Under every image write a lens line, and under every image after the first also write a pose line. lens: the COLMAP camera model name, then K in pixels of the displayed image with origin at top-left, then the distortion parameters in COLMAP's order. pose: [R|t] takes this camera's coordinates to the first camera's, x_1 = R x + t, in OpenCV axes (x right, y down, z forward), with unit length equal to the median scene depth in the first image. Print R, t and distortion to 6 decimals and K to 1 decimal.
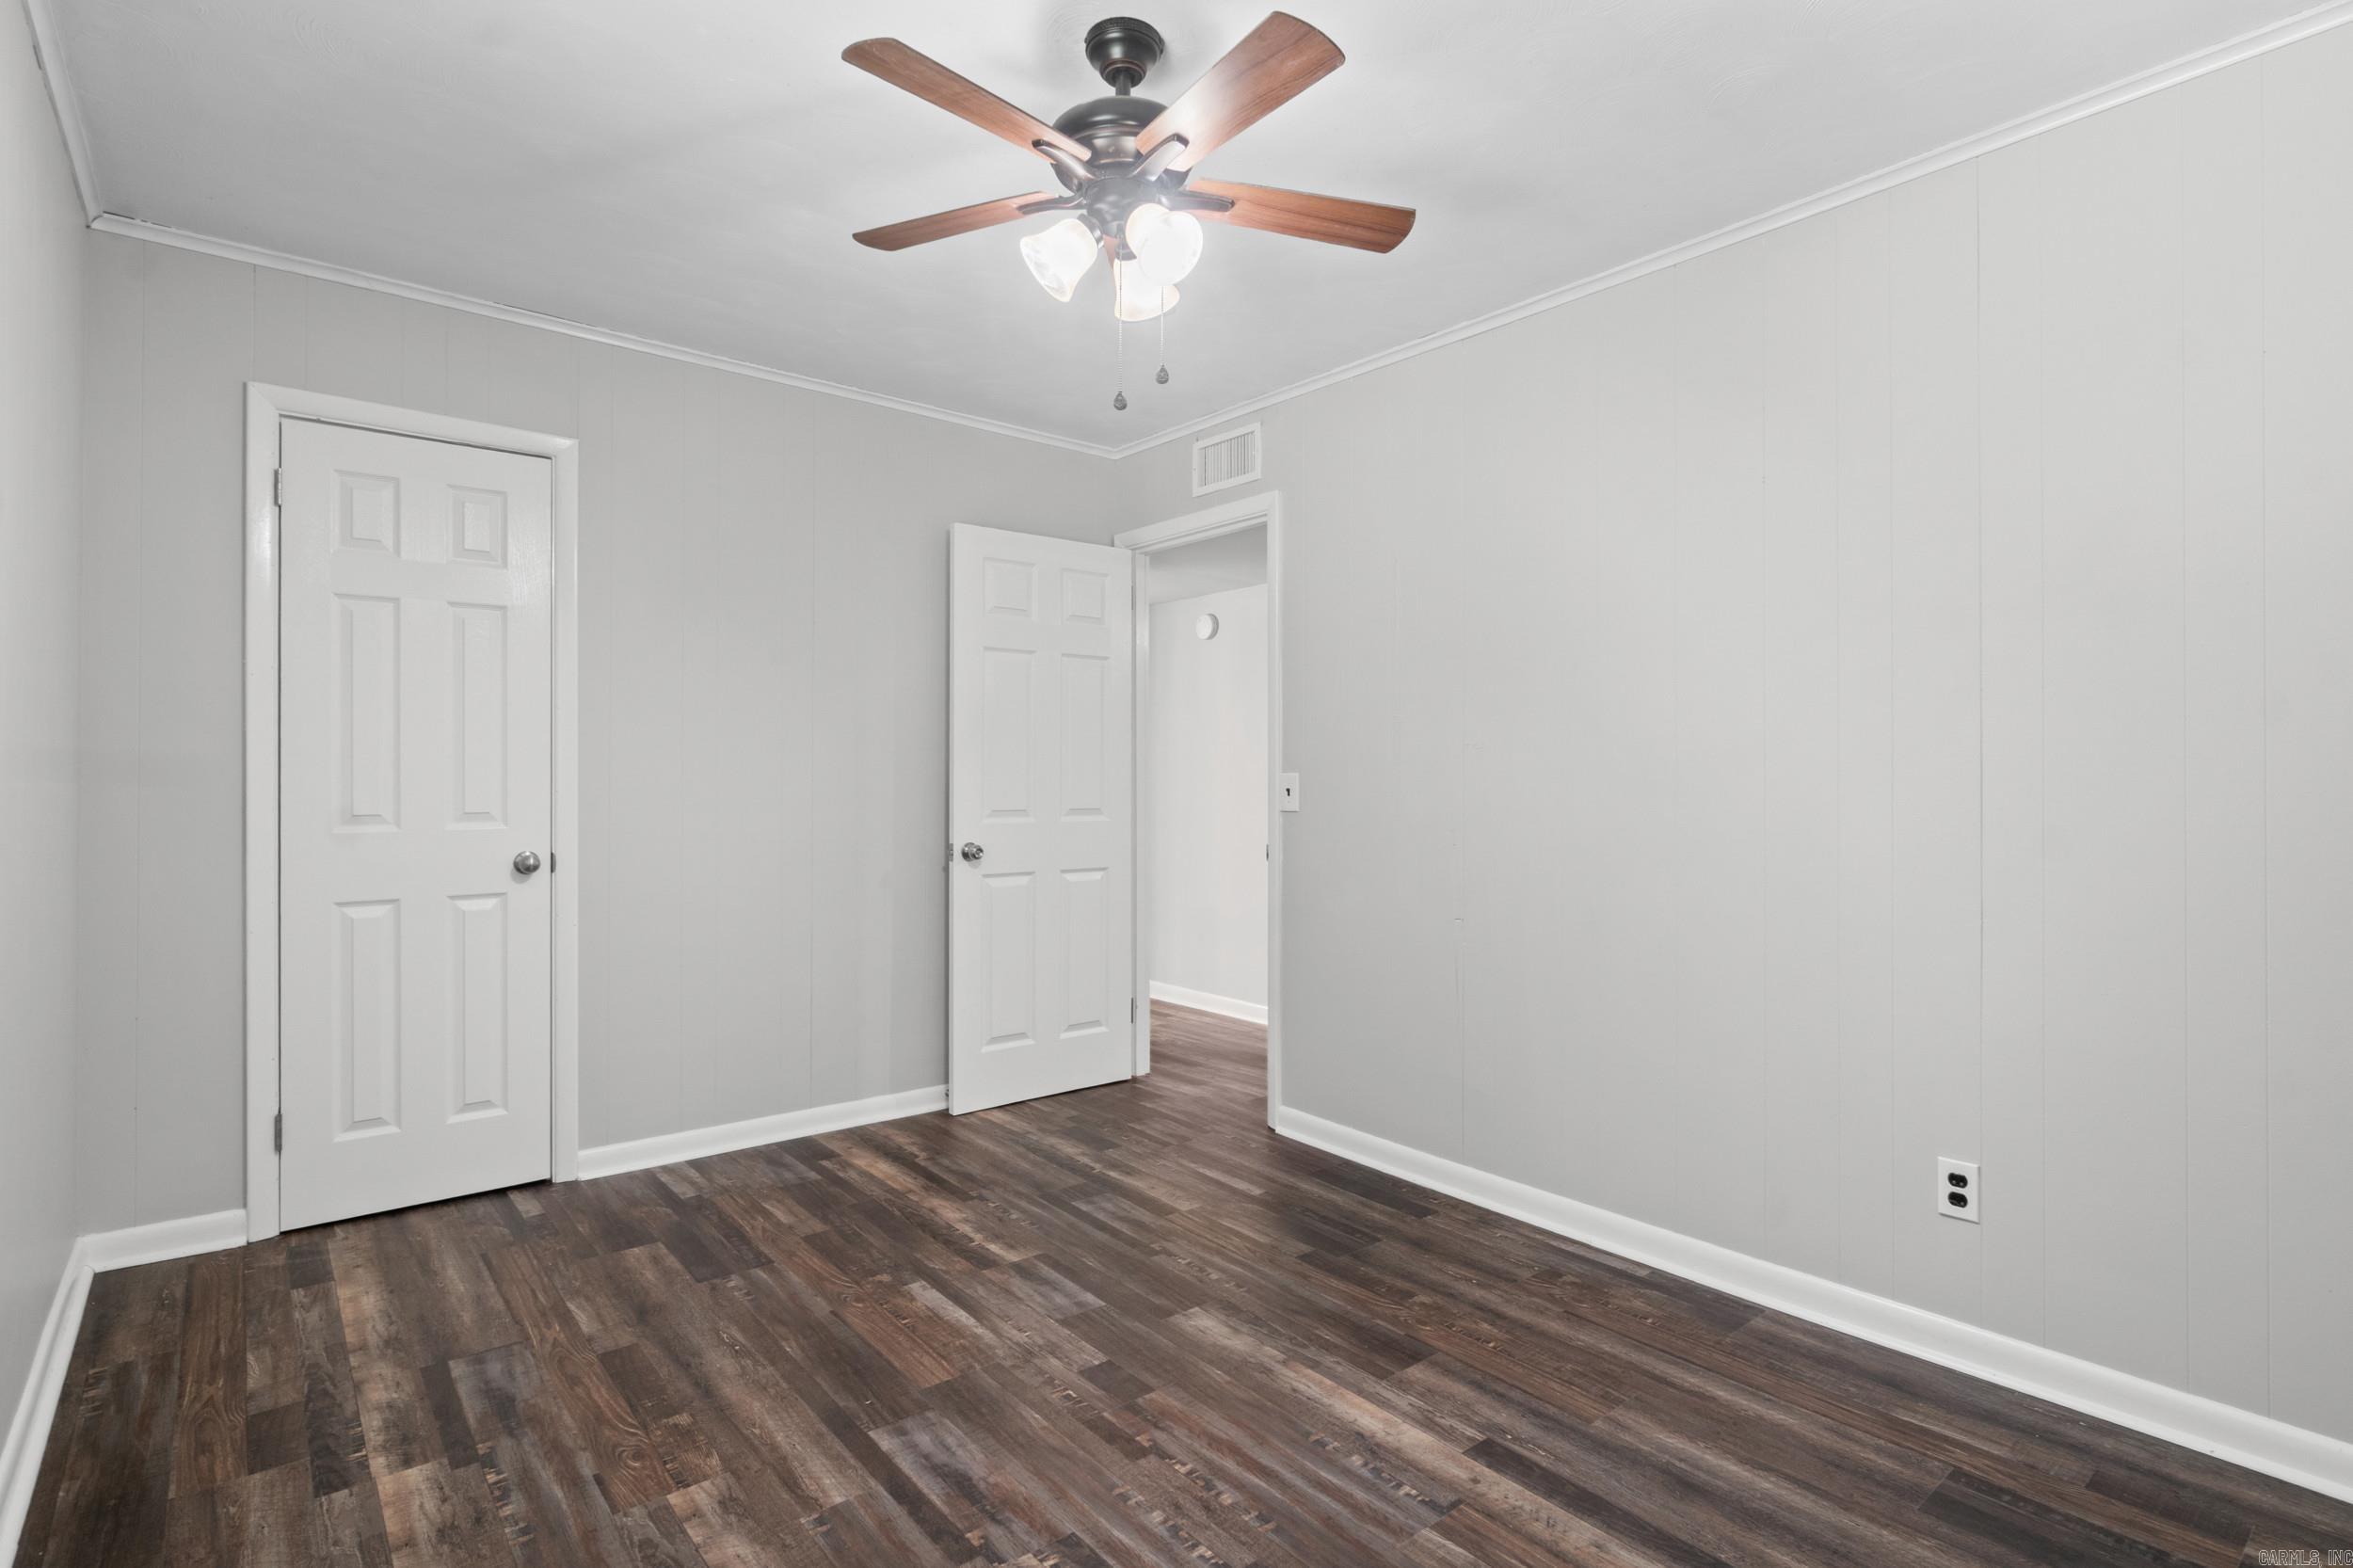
lens RADIAL K [[1137.1, 0, 1175.4], [0, 1137.1, 775.7], [0, 0, 1]] dist [-0.002433, 0.001155]
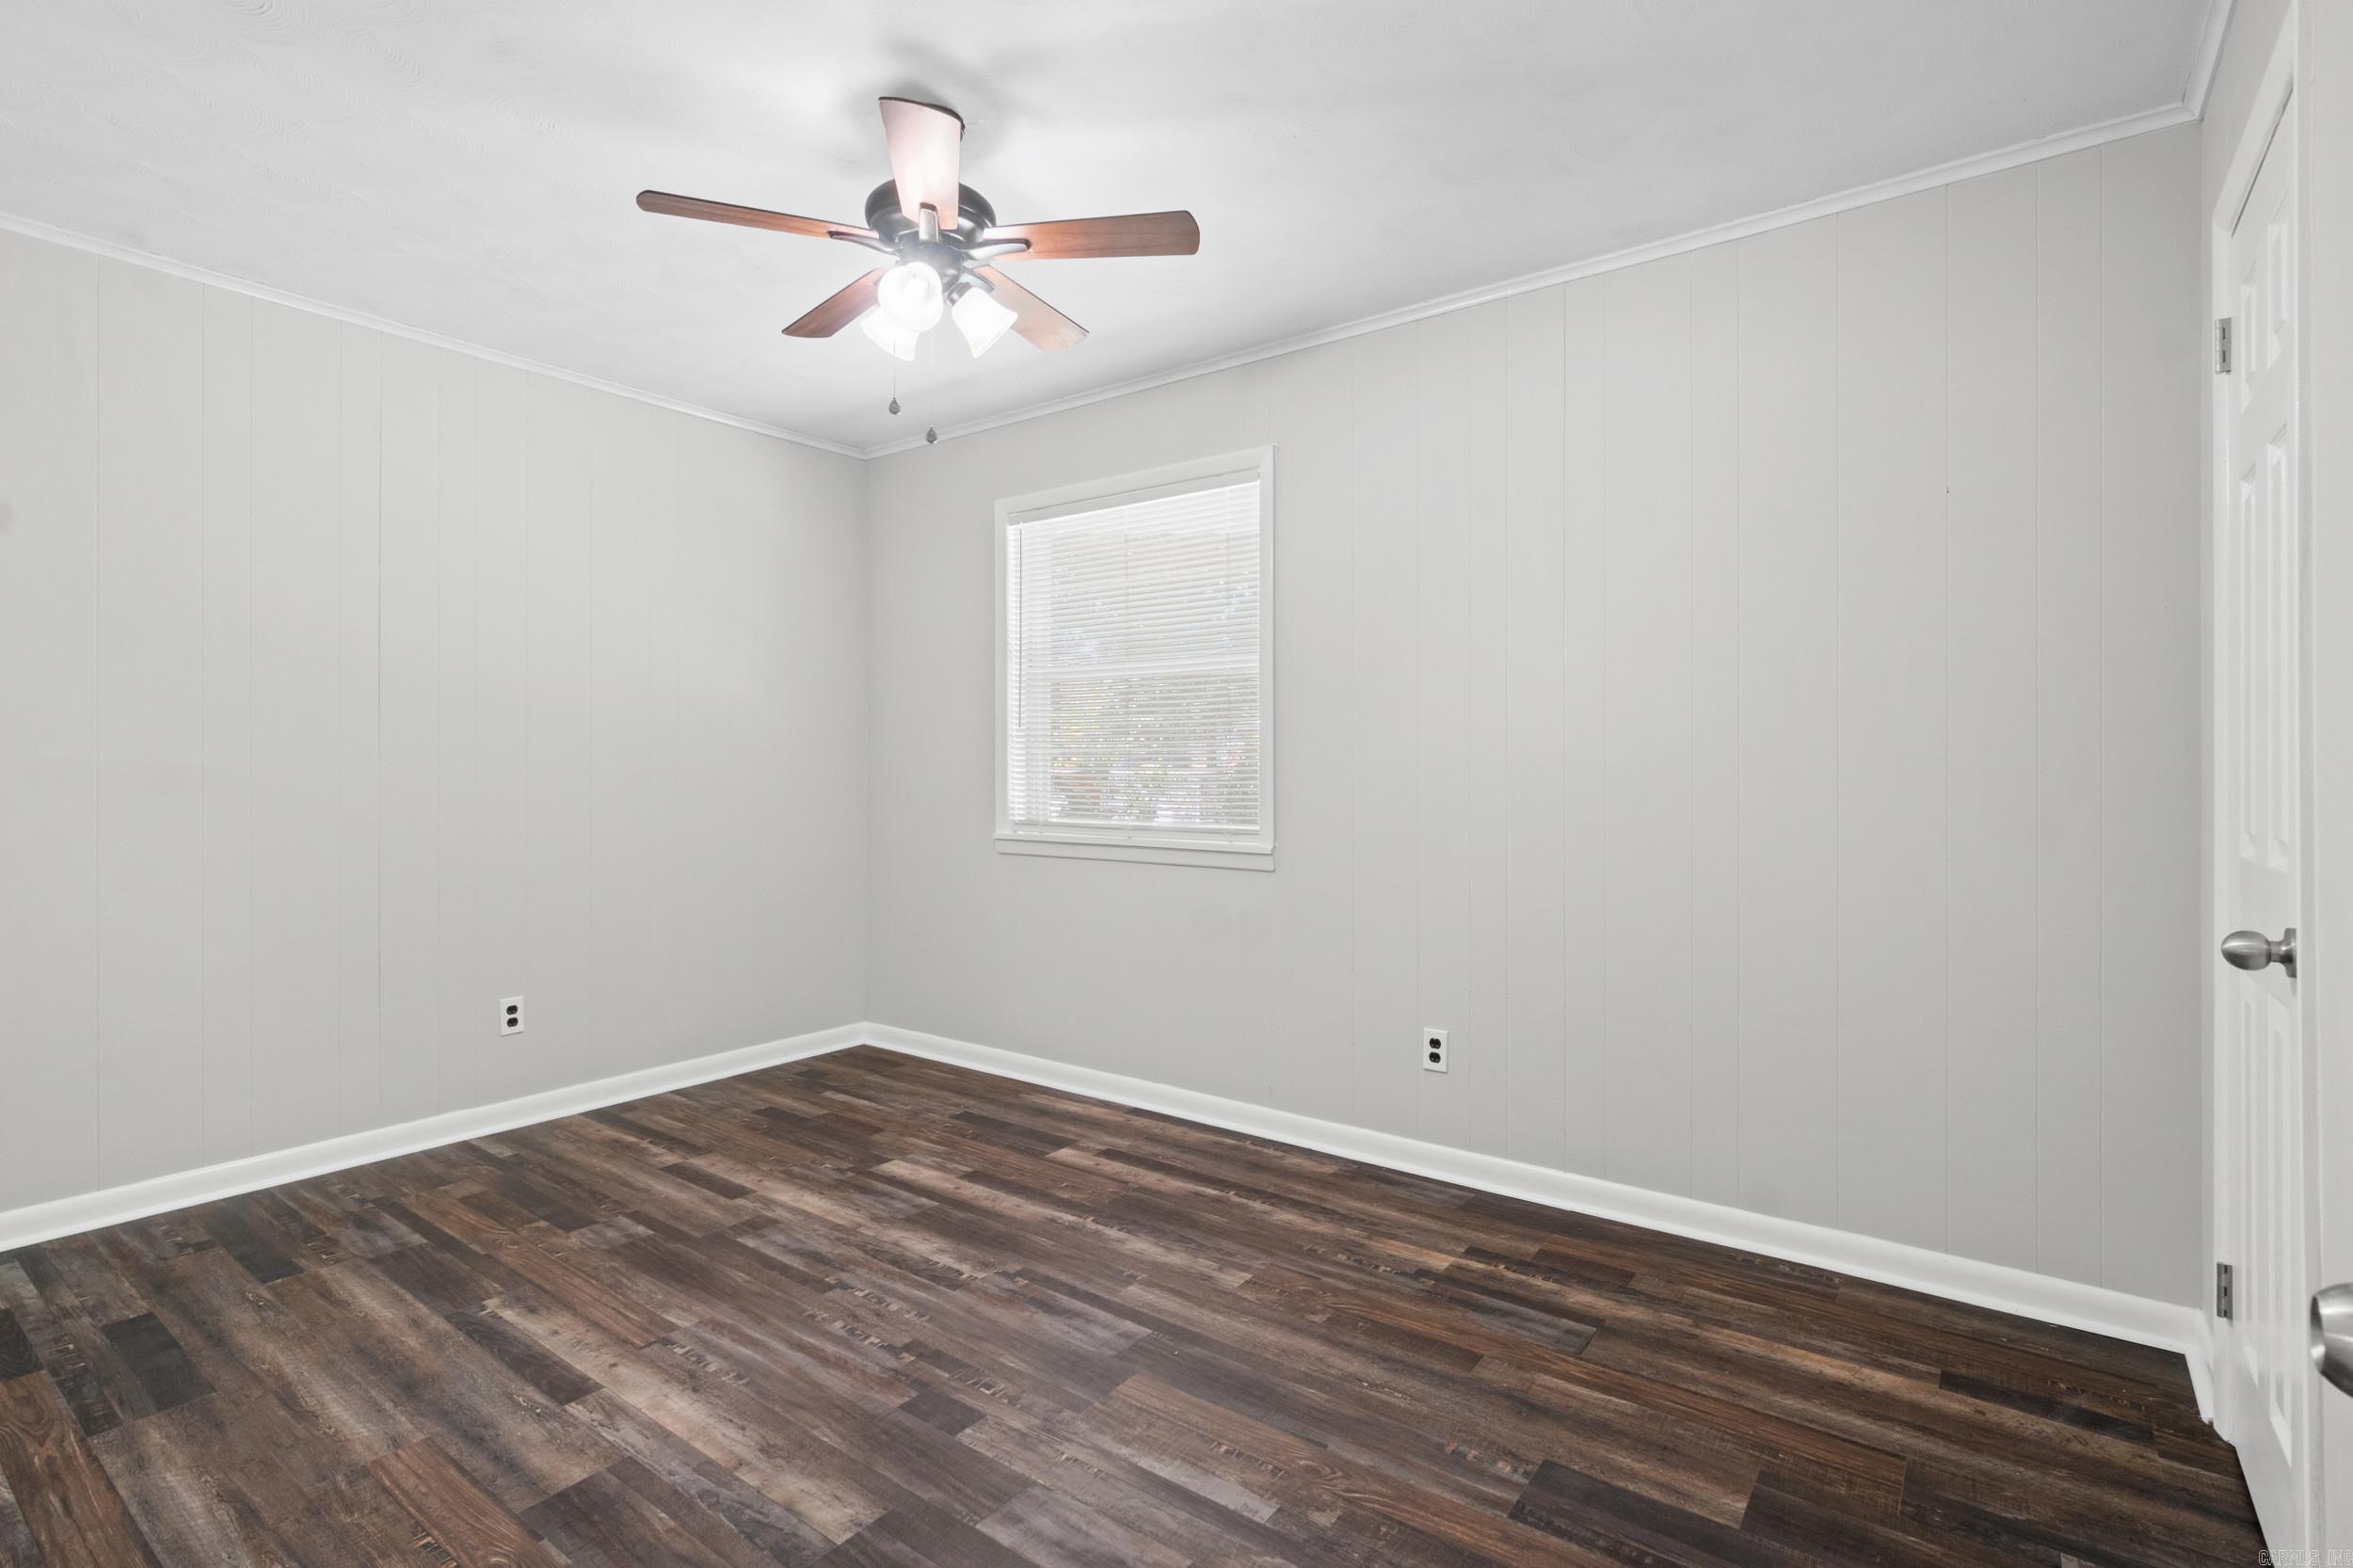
lens RADIAL K [[1137.1, 0, 1170.9], [0, 1137.1, 772.2], [0, 0, 1]] dist [-0.002433, 0.001155]
pose [[-0.972594, -0.004348, -0.232470, -0.016626], [-0.006160, 0.999956, 0.007067, 0.001172], [0.232429, 0.008305, -0.972578, 2.015854]]
